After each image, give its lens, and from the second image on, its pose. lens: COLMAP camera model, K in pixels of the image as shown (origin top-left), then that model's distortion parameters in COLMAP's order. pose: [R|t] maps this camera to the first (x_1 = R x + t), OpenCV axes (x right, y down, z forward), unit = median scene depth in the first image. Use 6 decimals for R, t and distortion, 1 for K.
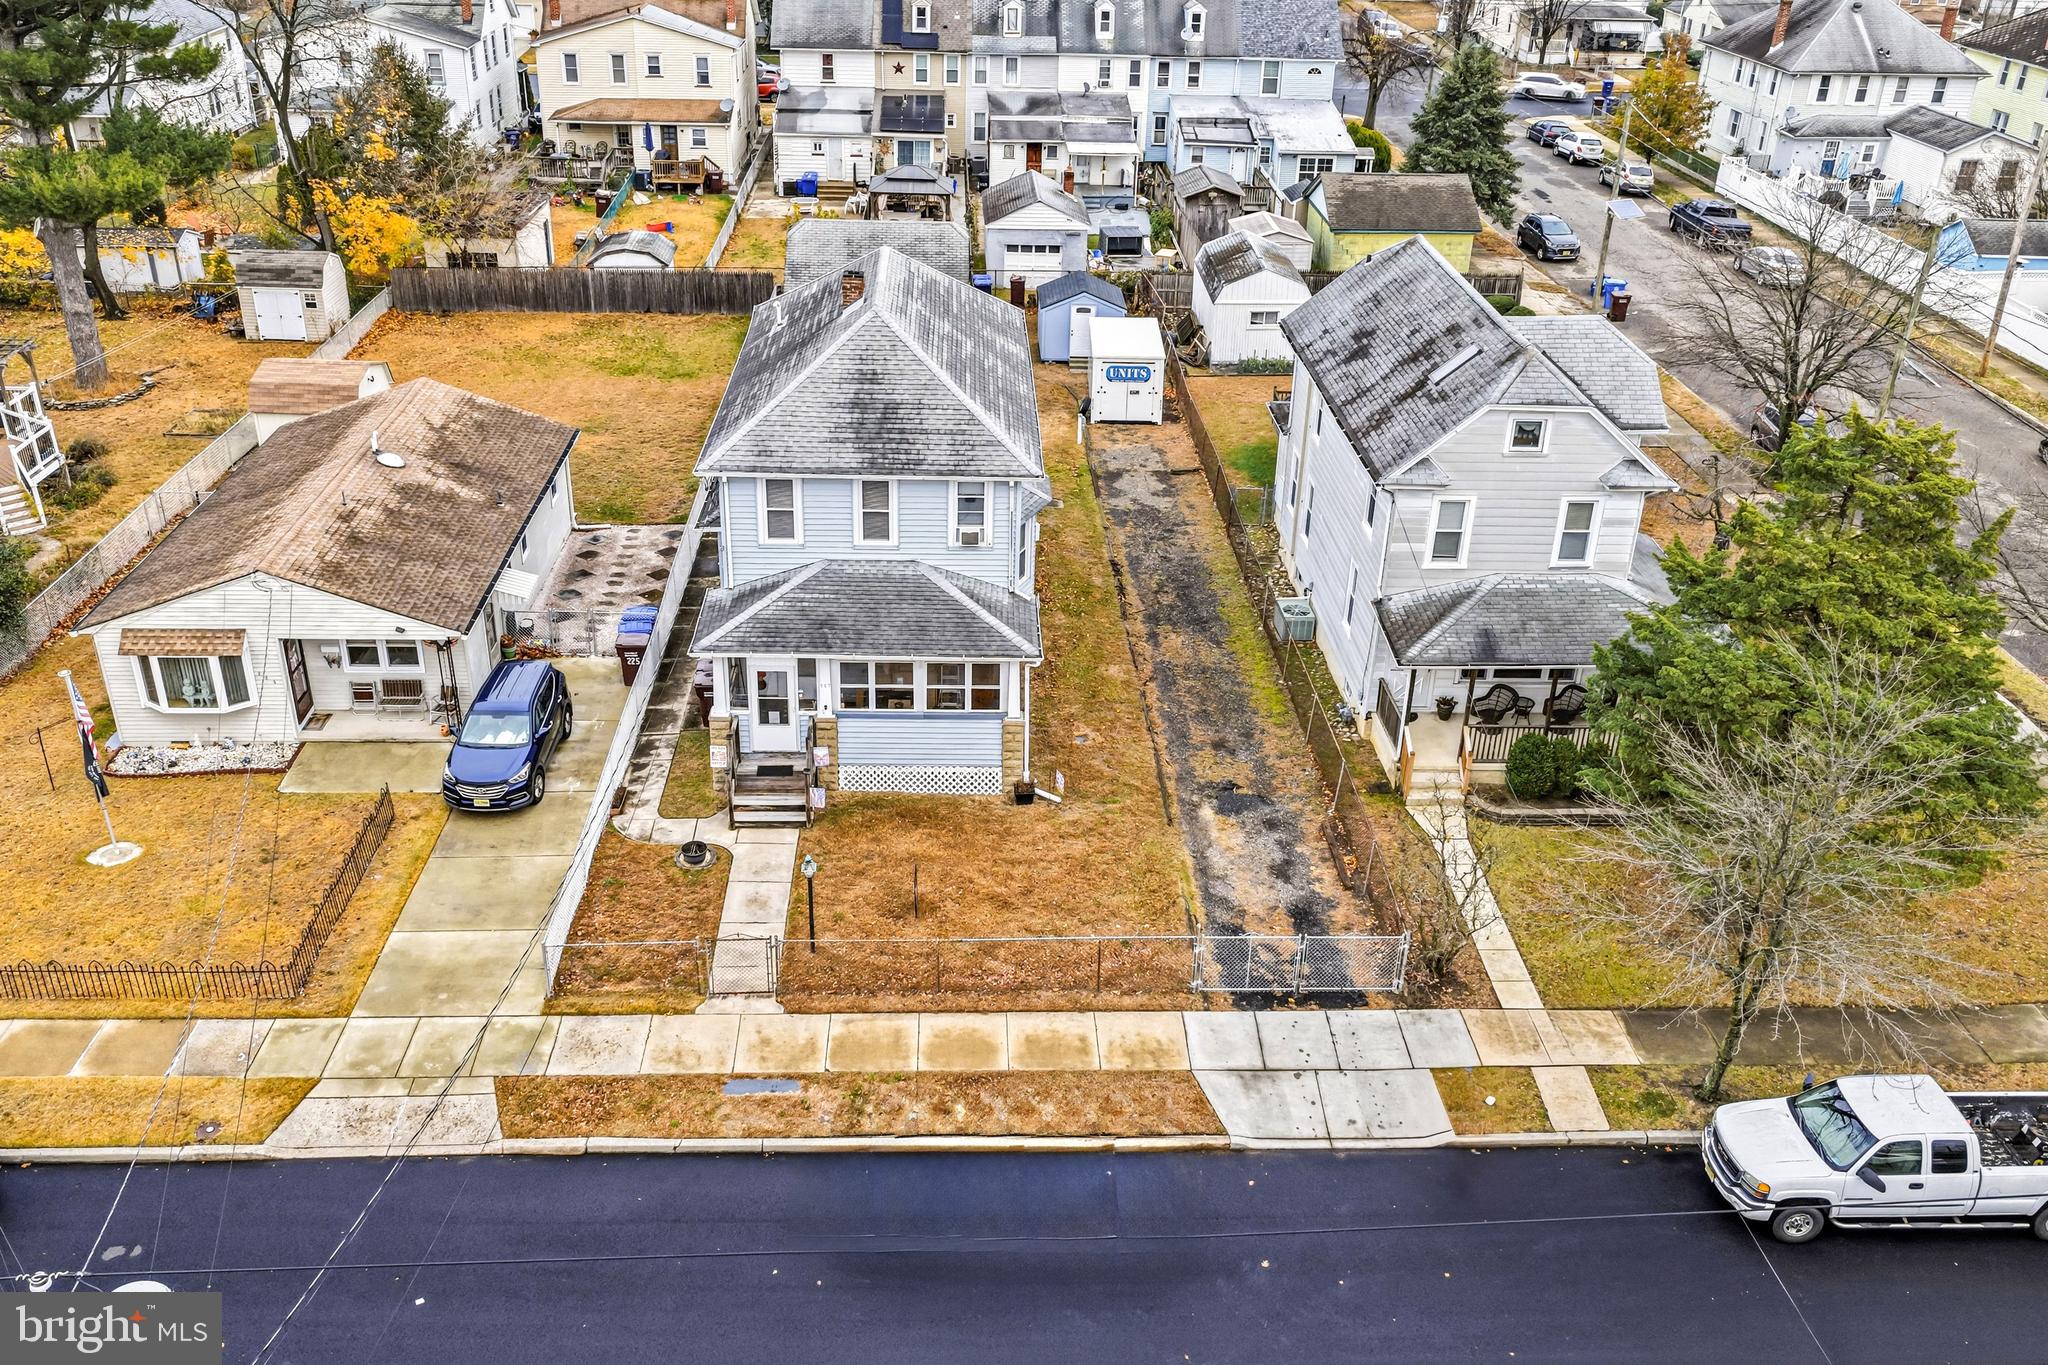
lens RADIAL K [[1782.1, 0, 1024.0], [0, 1782.1, 682.5], [0, 0, 1]] dist [-0.000005, 0.003366]
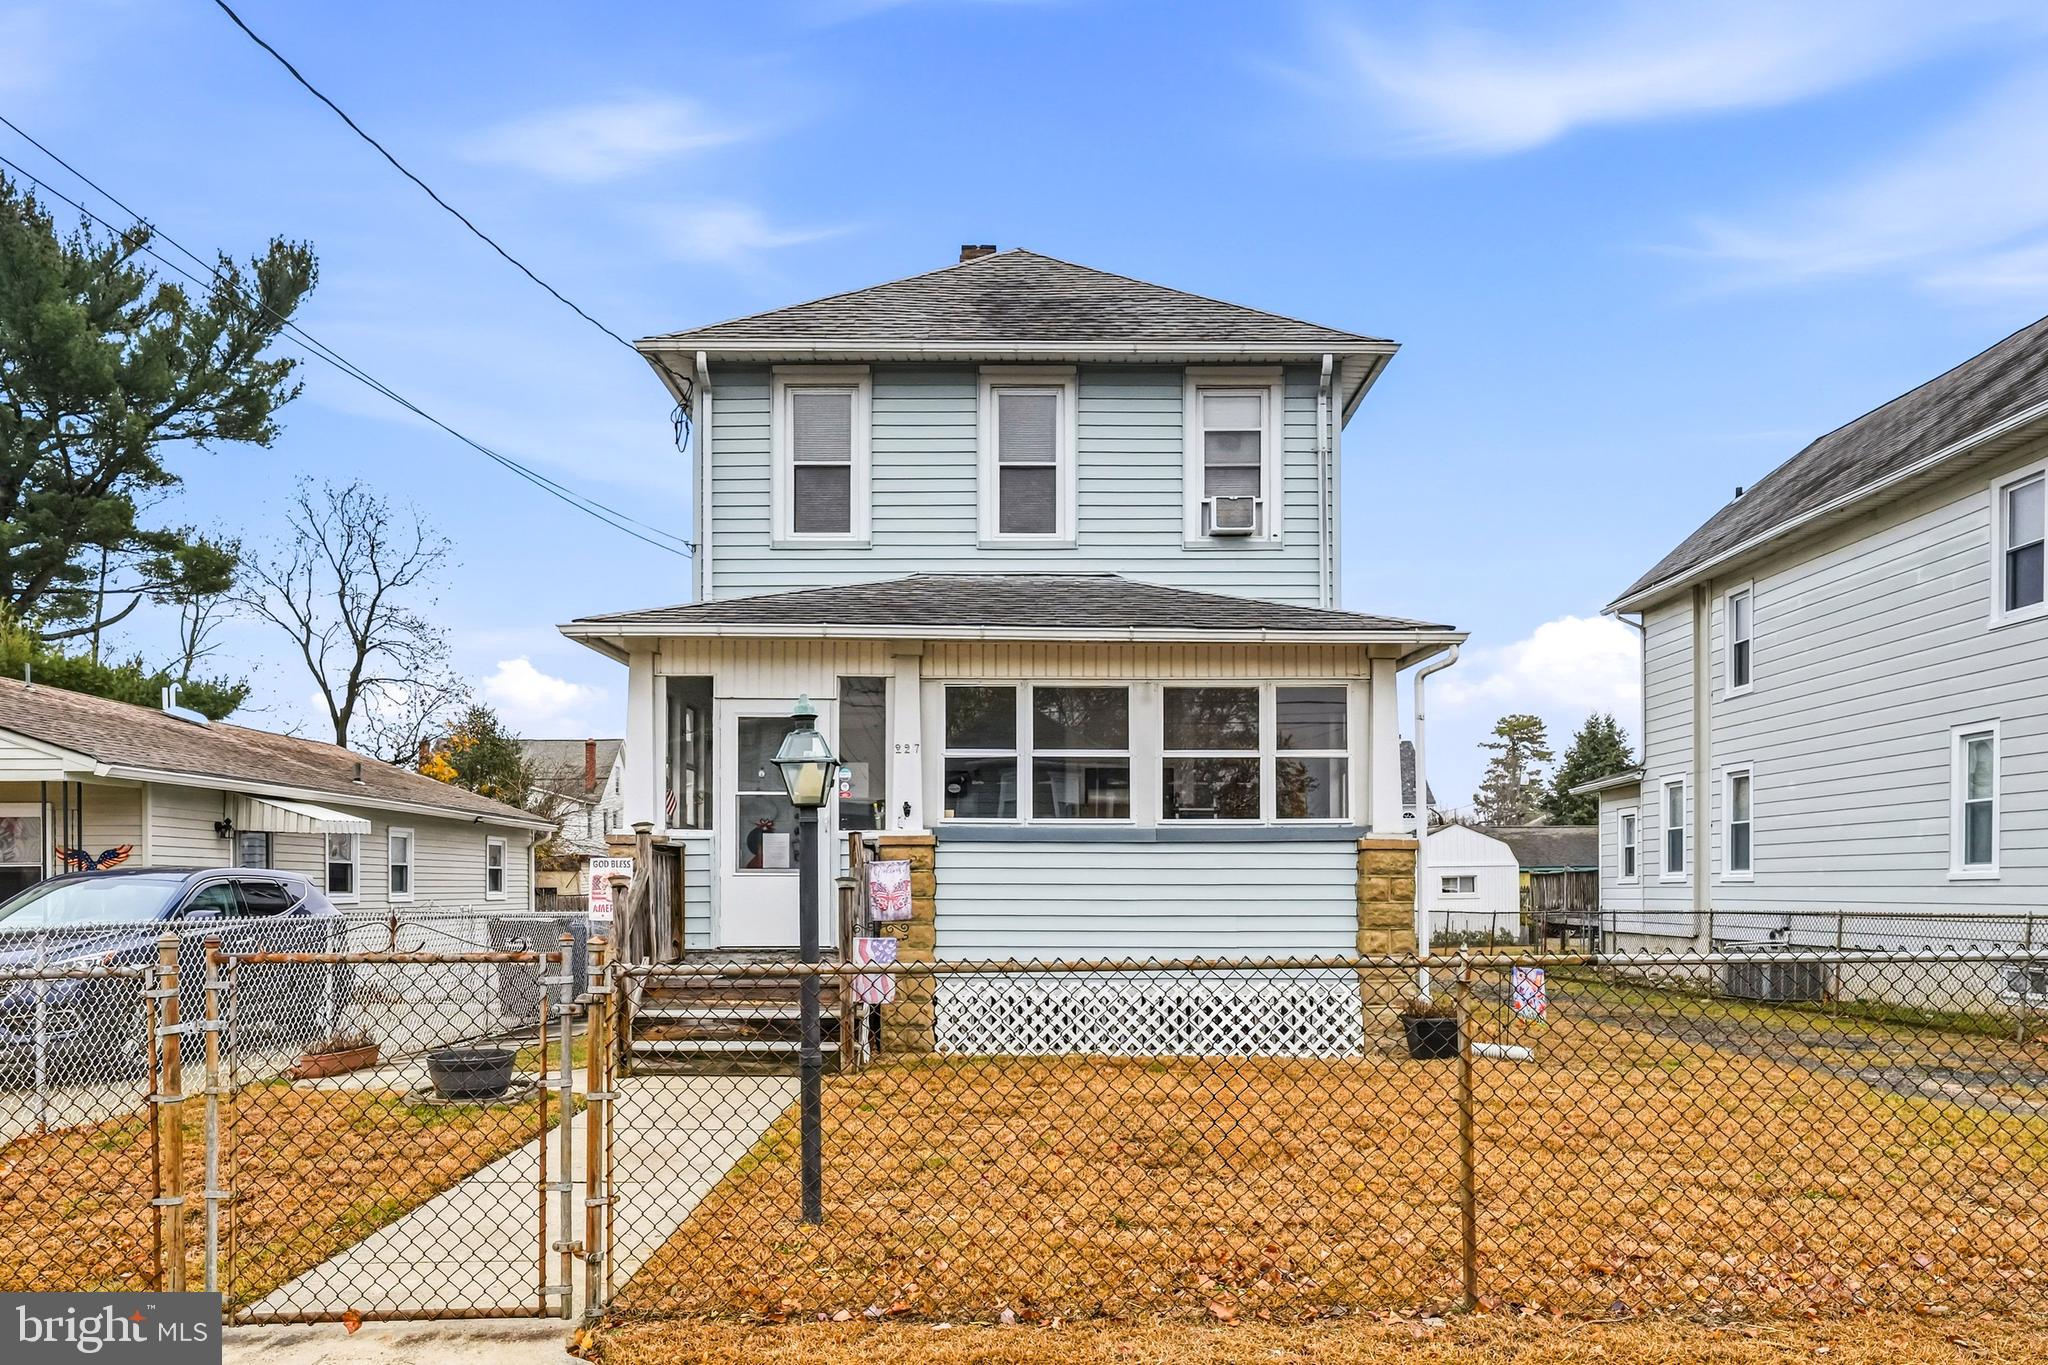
lens RADIAL K [[1422.7, 0, 1025.9], [0, 1422.7, 901.3], [0, 0, 1]] dist [0.004879, 0.001037]
pose [[0.999195, -0.025252, -0.031178, -0.073011], [0.008367, 0.891146, -0.453640, 0.167598], [0.039239, 0.453014, 0.890640, 0.703905]]
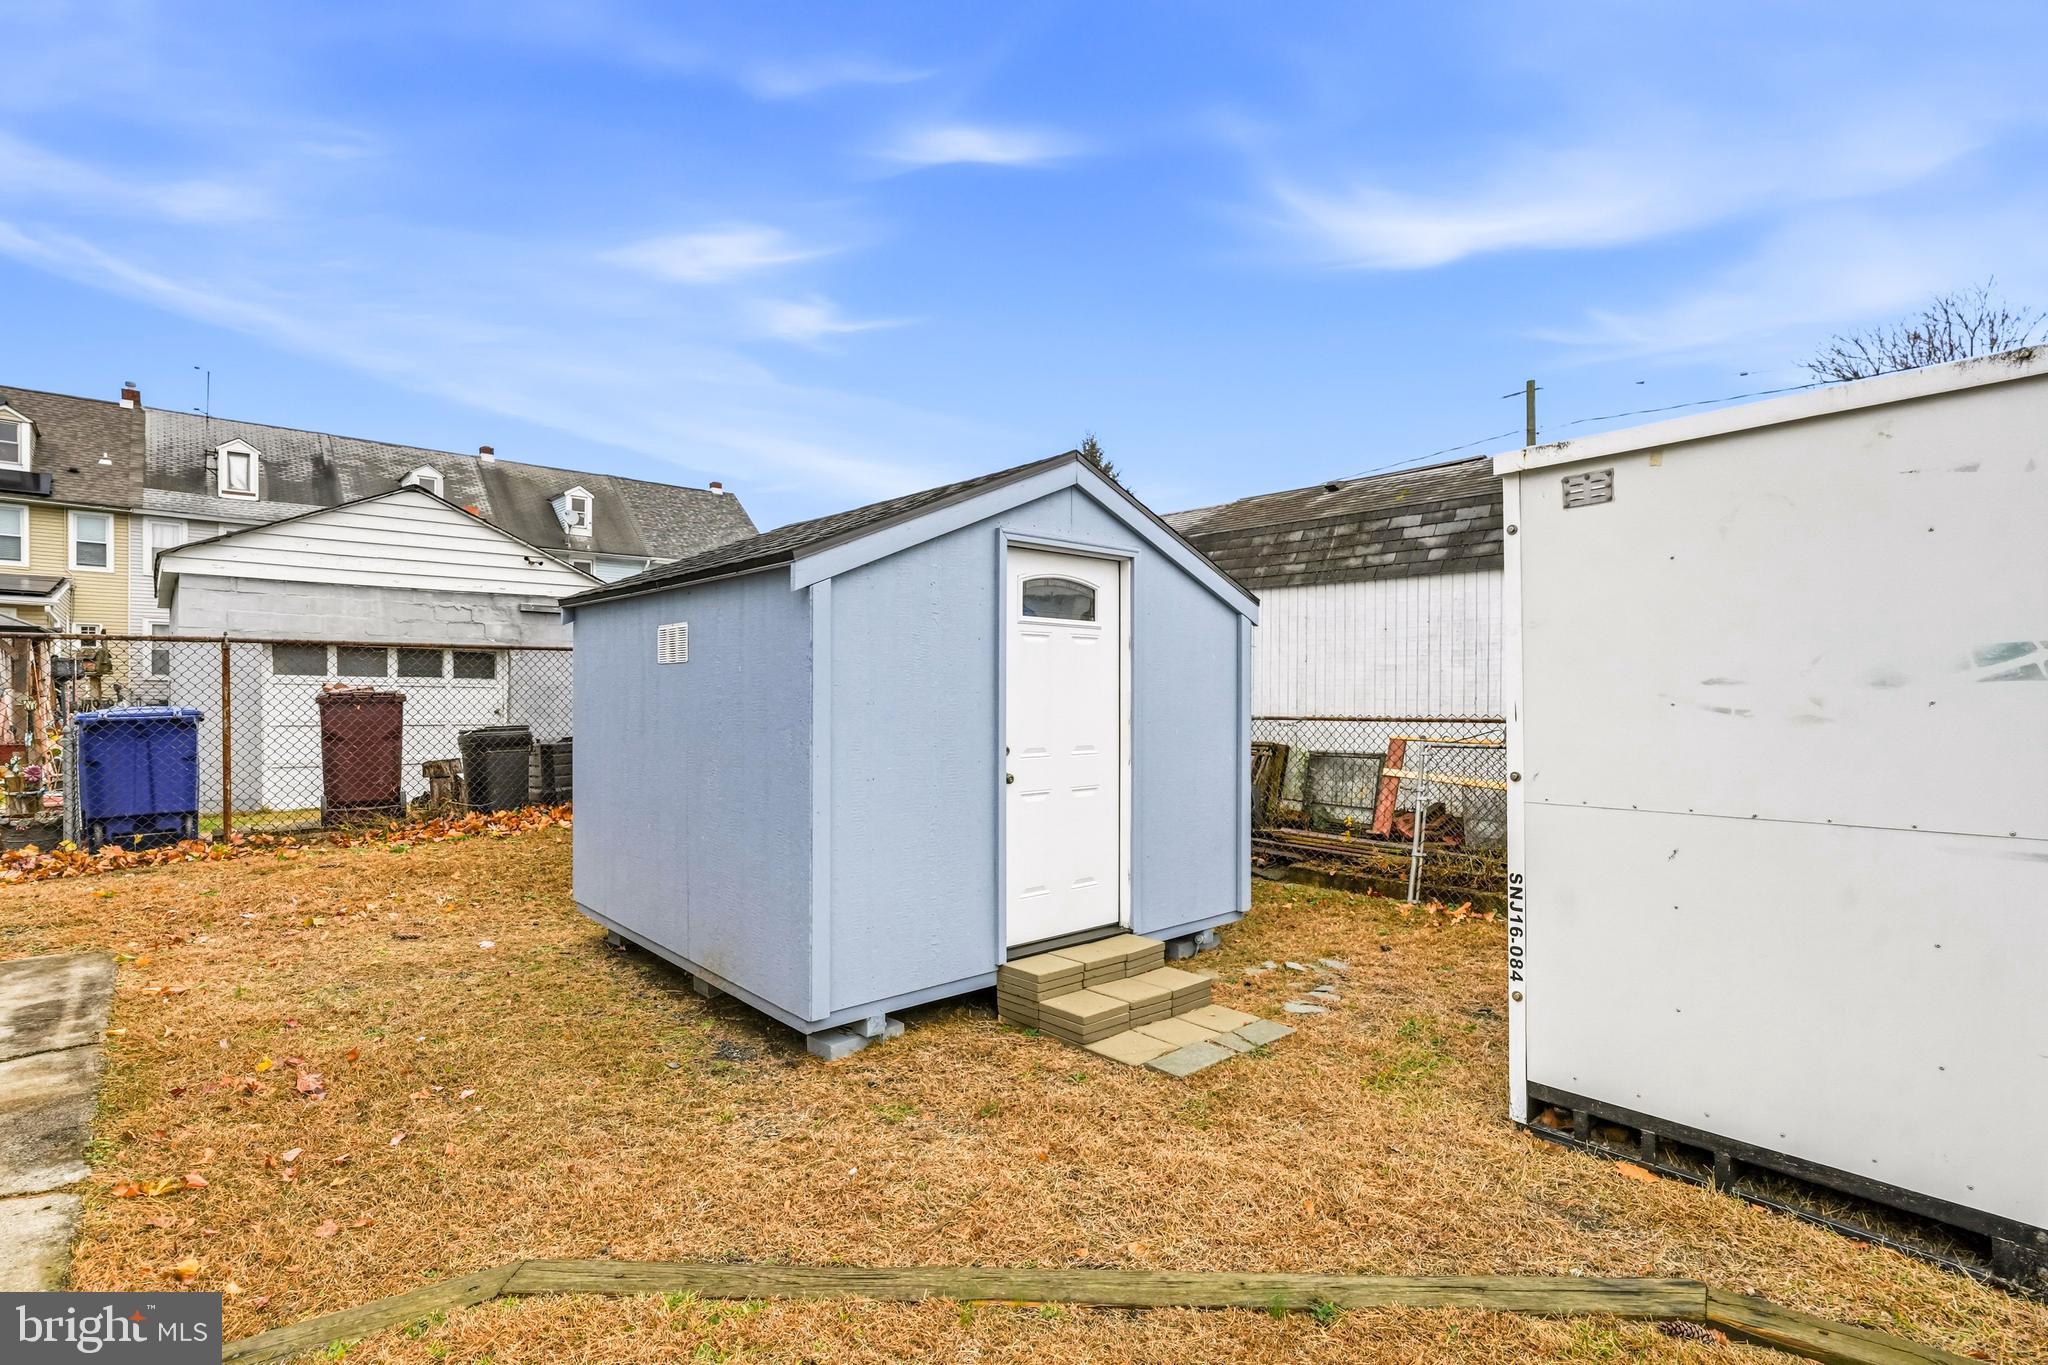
lens RADIAL K [[968.9, 0, 1025.0], [0, 968.9, 700.5], [0, 0, 1]] dist [-0.004859, 0.006512]
pose [[0.770446, -0.027706, 0.636903, -0.029371], [0.305778, 0.892692, -0.331060, -0.307110], [-0.559386, 0.449815, 0.696243, 1.644068]]
